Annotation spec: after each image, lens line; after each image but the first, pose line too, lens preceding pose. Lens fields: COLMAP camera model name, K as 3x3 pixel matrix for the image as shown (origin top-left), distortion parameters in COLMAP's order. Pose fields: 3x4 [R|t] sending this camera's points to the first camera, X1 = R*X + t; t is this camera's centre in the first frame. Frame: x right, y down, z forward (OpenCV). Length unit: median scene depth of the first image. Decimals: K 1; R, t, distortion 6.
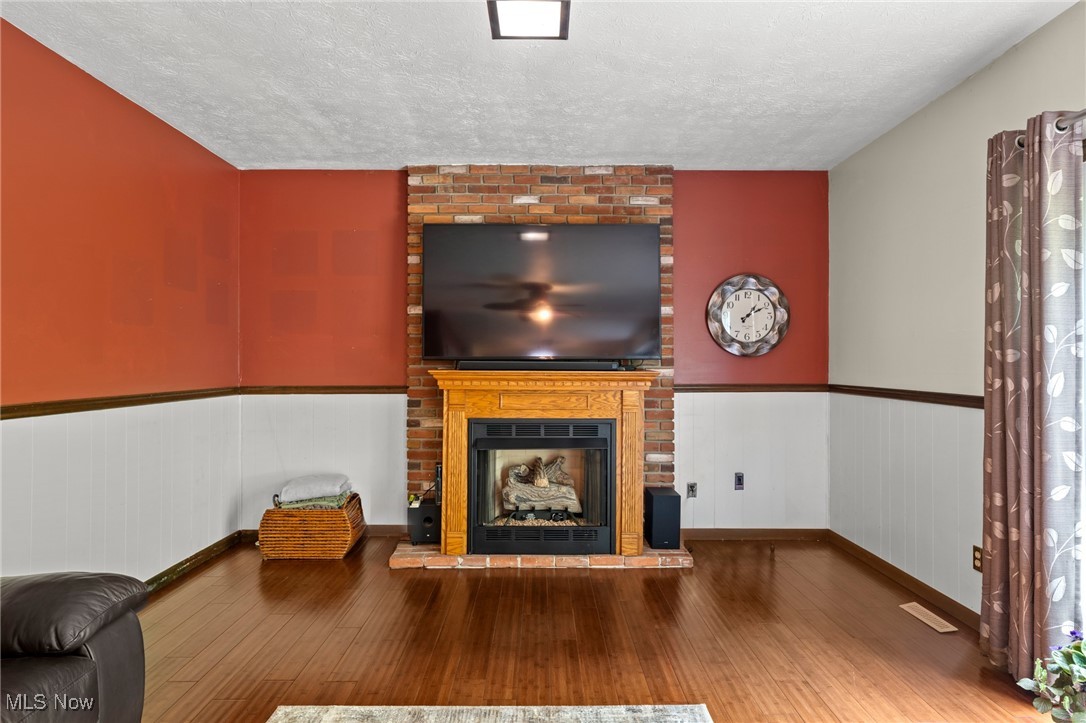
lens RADIAL K [[626.6, 0, 546.5], [0, 626.6, 365.7], [0, 0, 1]] dist [-0.001678, -0.000047]
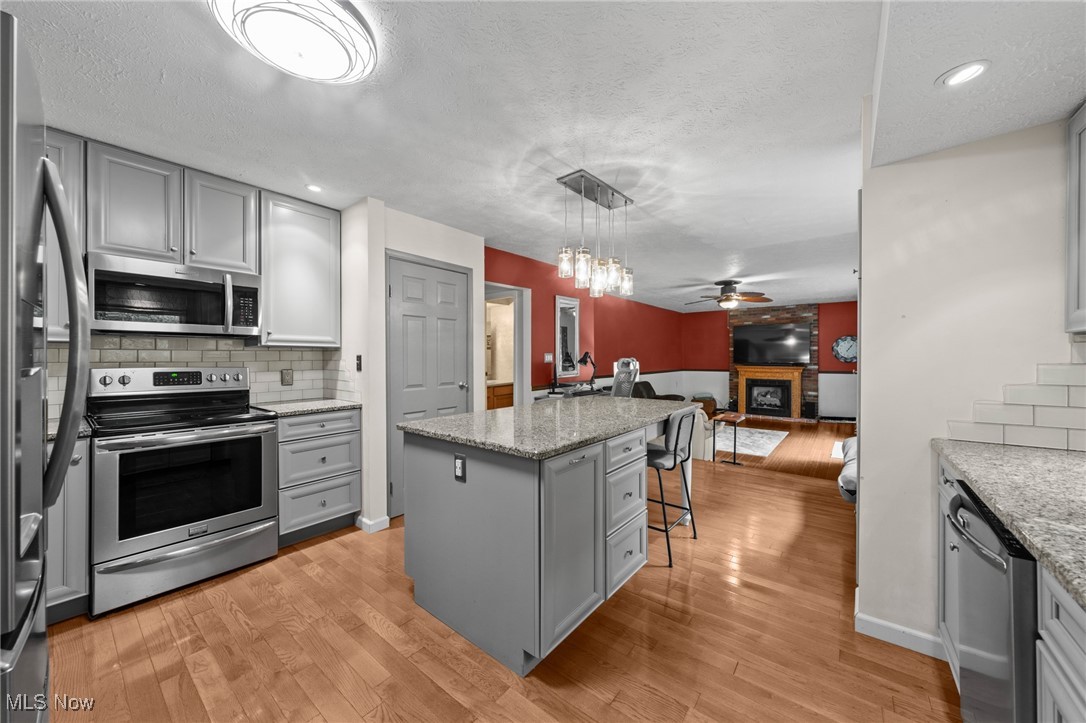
lens RADIAL K [[383.9, 0, 547.8], [0, 383.9, 362.6], [0, 0, 1]] dist [-0.001677, -0.000017]
pose [[0.789027, 0.003920, -0.614346, 0.339627], [0.001226, 0.999968, 0.007956, -0.032203], [0.614358, -0.007031, 0.788996, -1.509584]]
